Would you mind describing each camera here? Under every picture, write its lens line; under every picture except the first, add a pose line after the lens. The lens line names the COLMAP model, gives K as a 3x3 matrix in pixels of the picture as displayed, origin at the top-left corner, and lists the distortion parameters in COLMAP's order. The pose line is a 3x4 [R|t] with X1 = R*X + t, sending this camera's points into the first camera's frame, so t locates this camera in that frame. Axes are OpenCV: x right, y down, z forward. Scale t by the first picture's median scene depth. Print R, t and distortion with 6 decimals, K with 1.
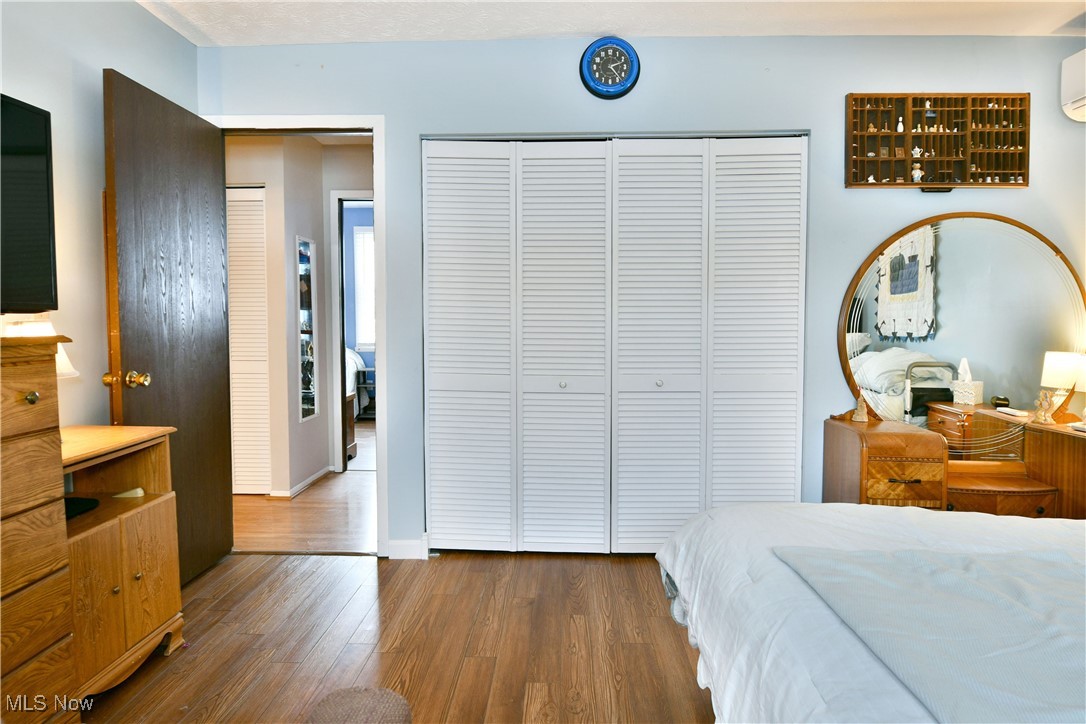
lens RADIAL K [[665.4, 0, 543.6], [0, 665.4, 366.1], [0, 0, 1]] dist [-0.010723, -0.005090]
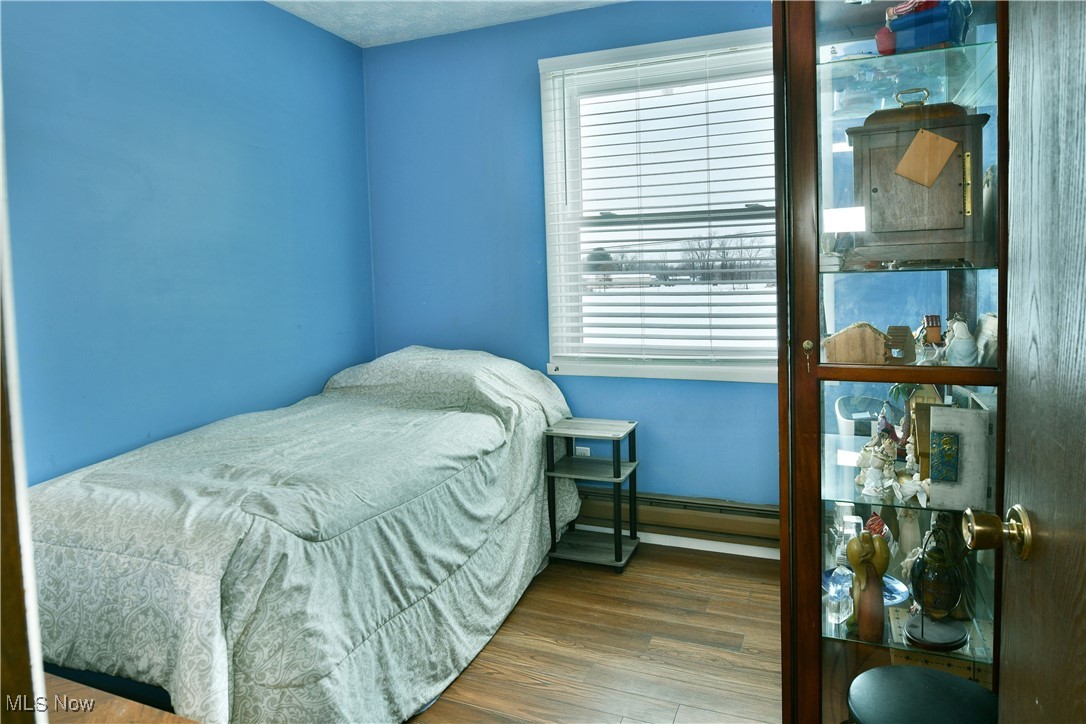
lens RADIAL K [[665.4, 0, 543.0], [0, 665.4, 364.7], [0, 0, 1]] dist [-0.010723, -0.005090]
pose [[0.956811, -0.002357, -0.290703, -0.180683], [-0.011064, 0.998947, -0.044517, -0.010225], [0.290502, 0.045810, 0.955777, 0.660947]]
